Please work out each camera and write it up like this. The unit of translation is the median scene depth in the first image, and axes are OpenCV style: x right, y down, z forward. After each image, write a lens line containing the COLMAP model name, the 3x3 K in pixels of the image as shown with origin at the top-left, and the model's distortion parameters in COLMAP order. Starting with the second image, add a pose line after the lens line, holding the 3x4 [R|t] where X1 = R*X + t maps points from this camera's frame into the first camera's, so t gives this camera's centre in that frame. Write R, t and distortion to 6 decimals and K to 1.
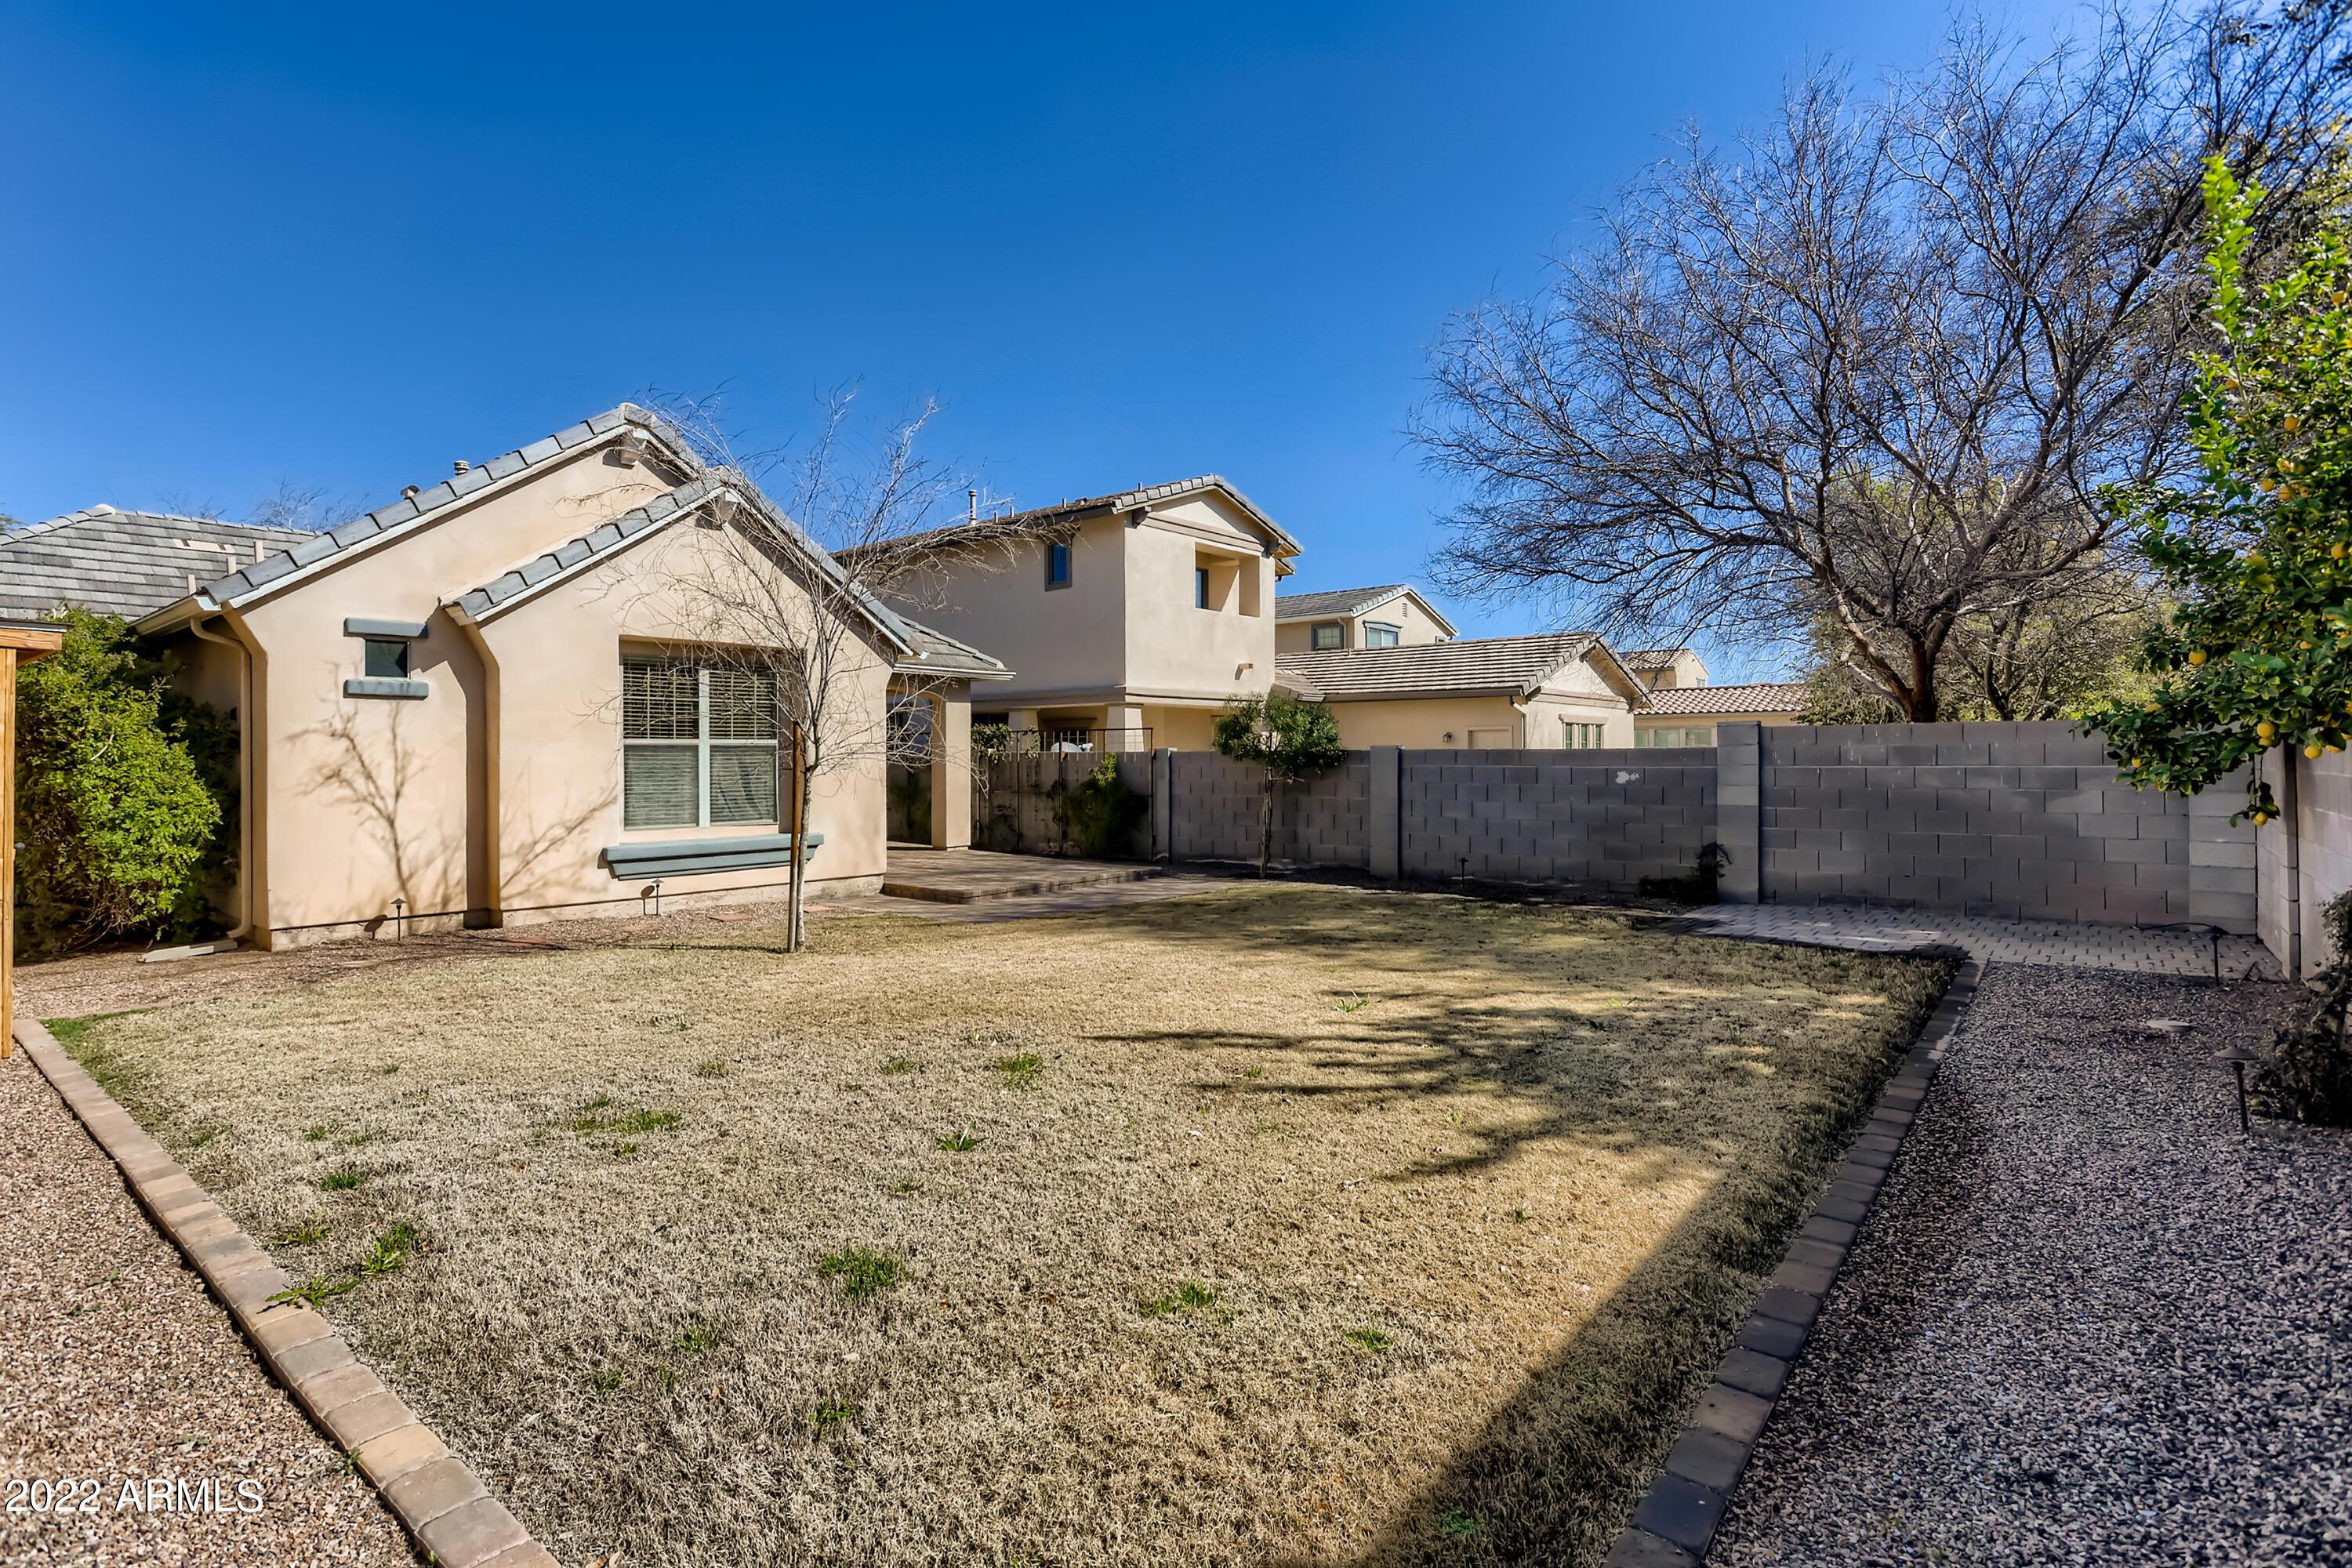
lens RADIAL K [[1147.6, 0, 1176.0], [0, 1147.6, 773.9], [0, 0, 1]] dist [-0.033427, 0.019733]
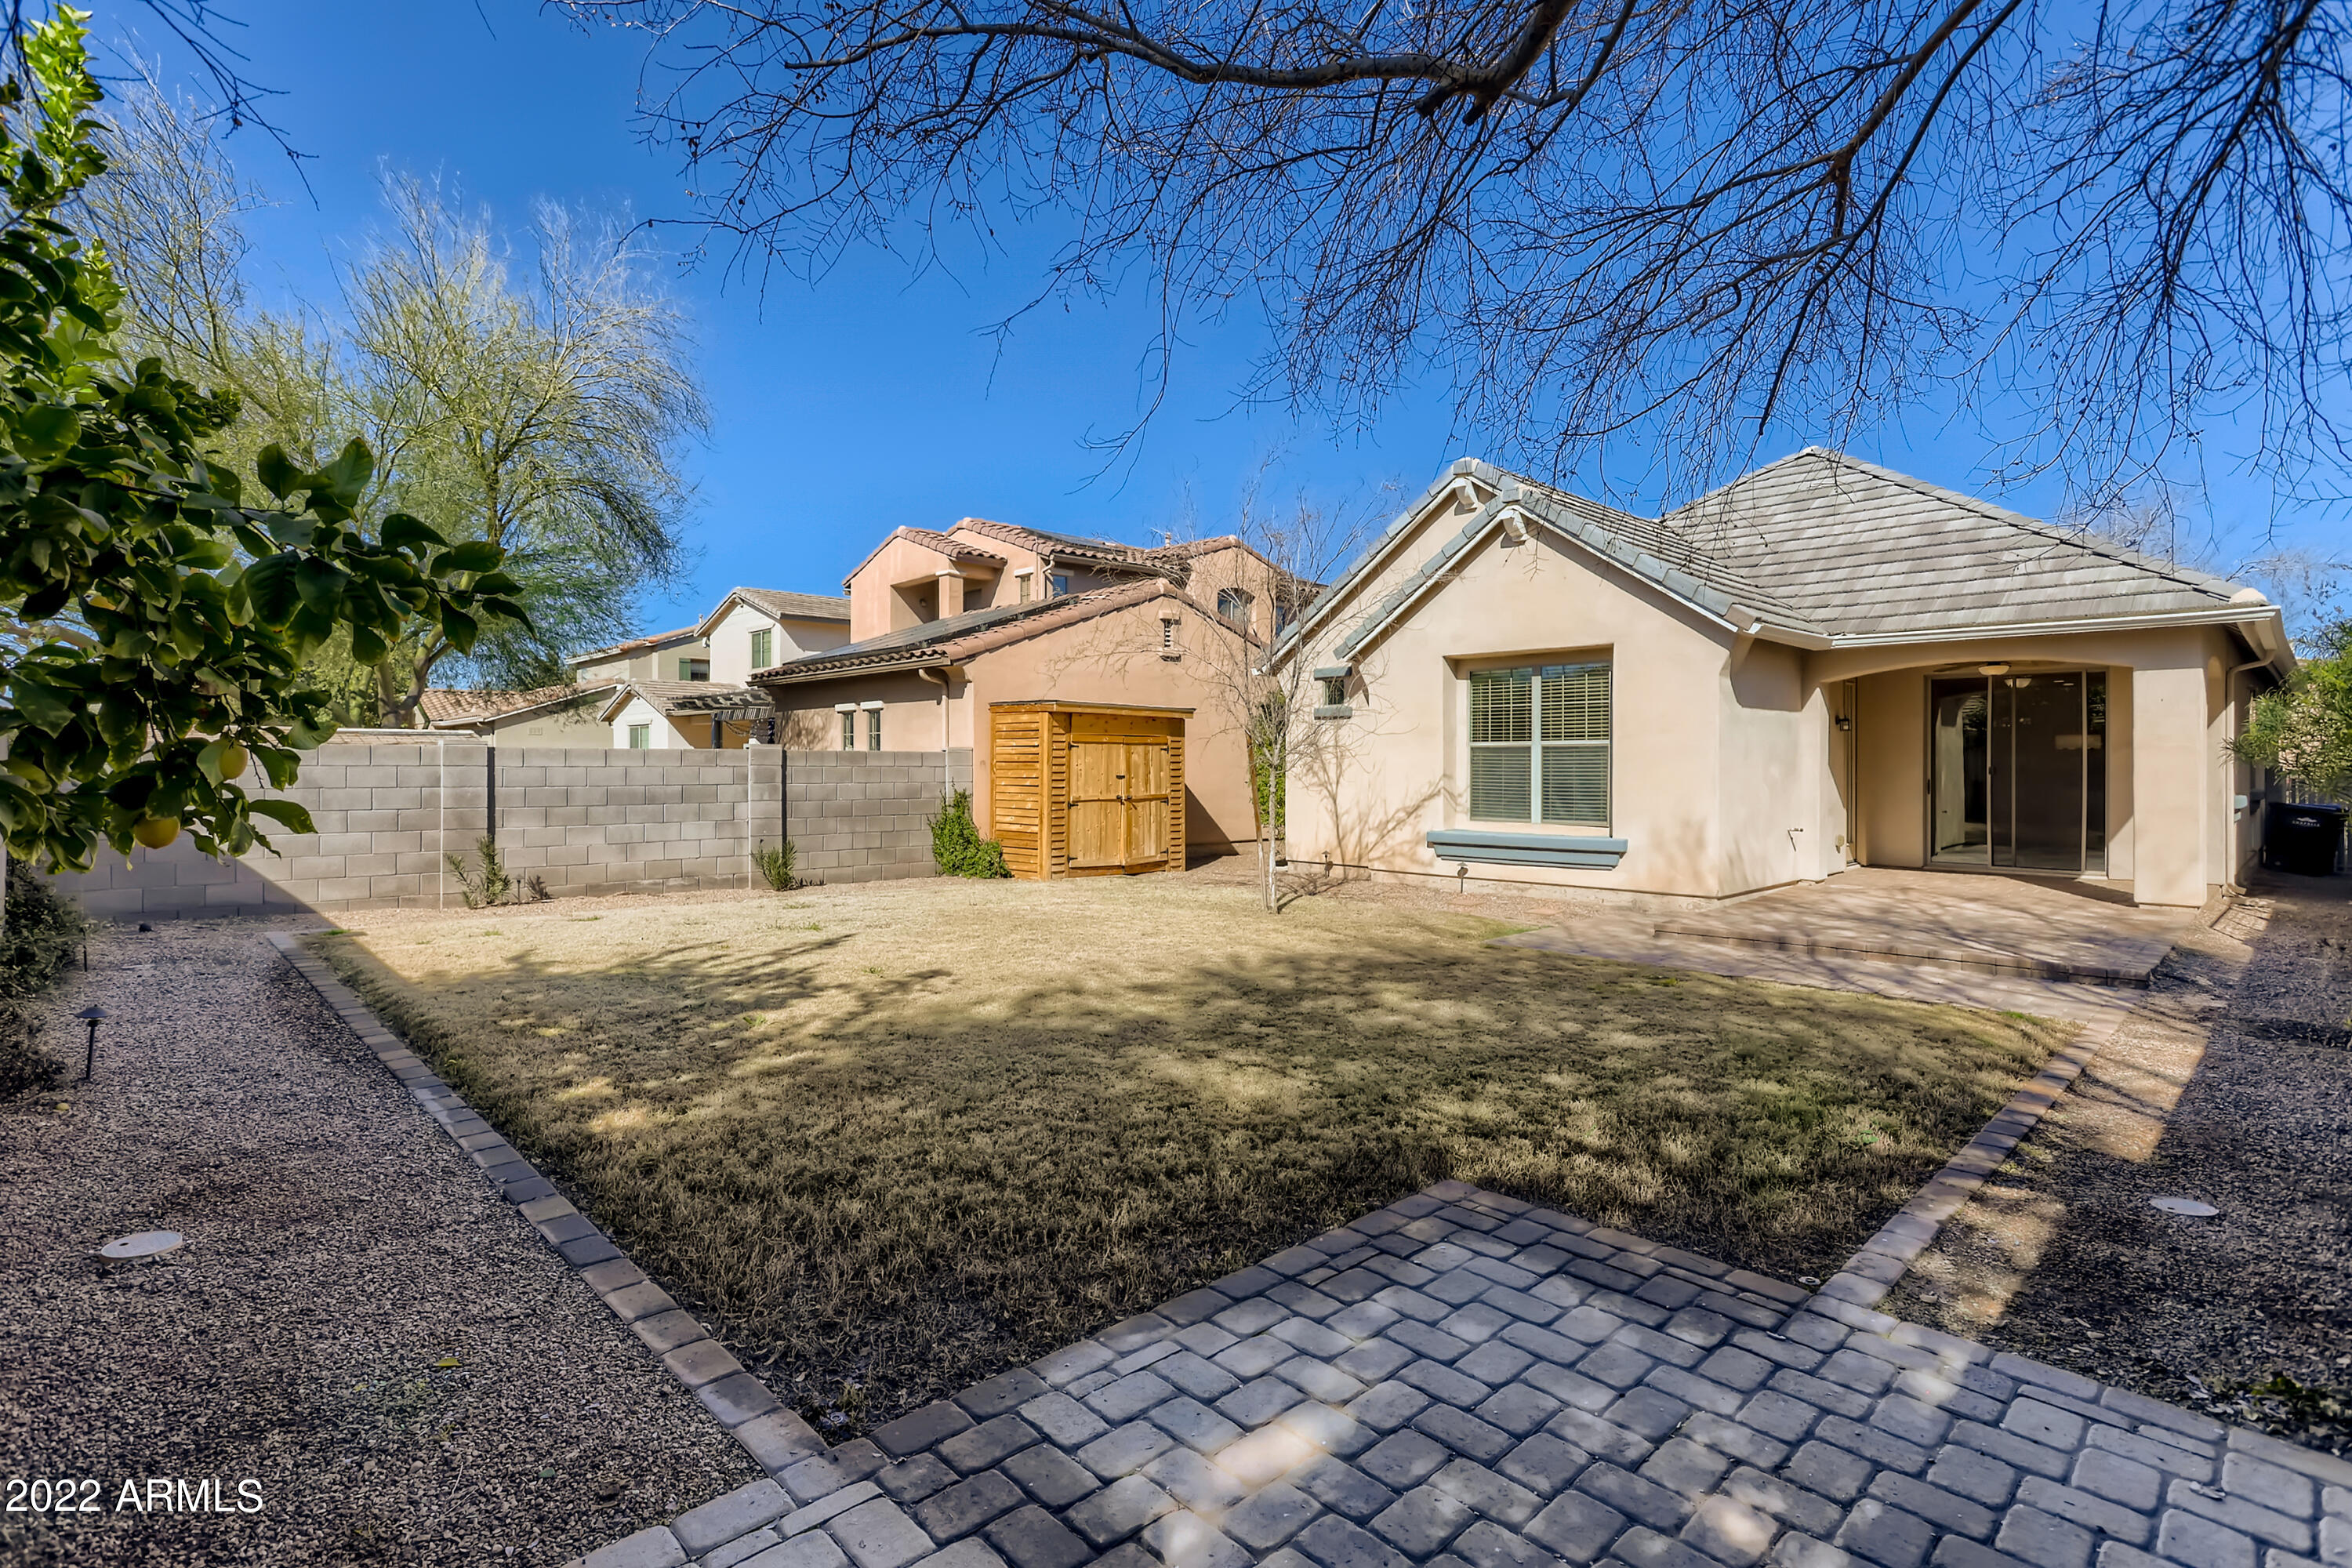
lens RADIAL K [[1147.6, 0, 1178.0], [0, 1147.6, 771.2], [0, 0, 1]] dist [-0.033427, 0.019733]
pose [[-0.124493, 0.014140, -0.992120, 0.732482], [-0.011223, 0.999814, 0.015658, -0.015833], [0.992157, 0.013084, -0.124311, 0.848179]]
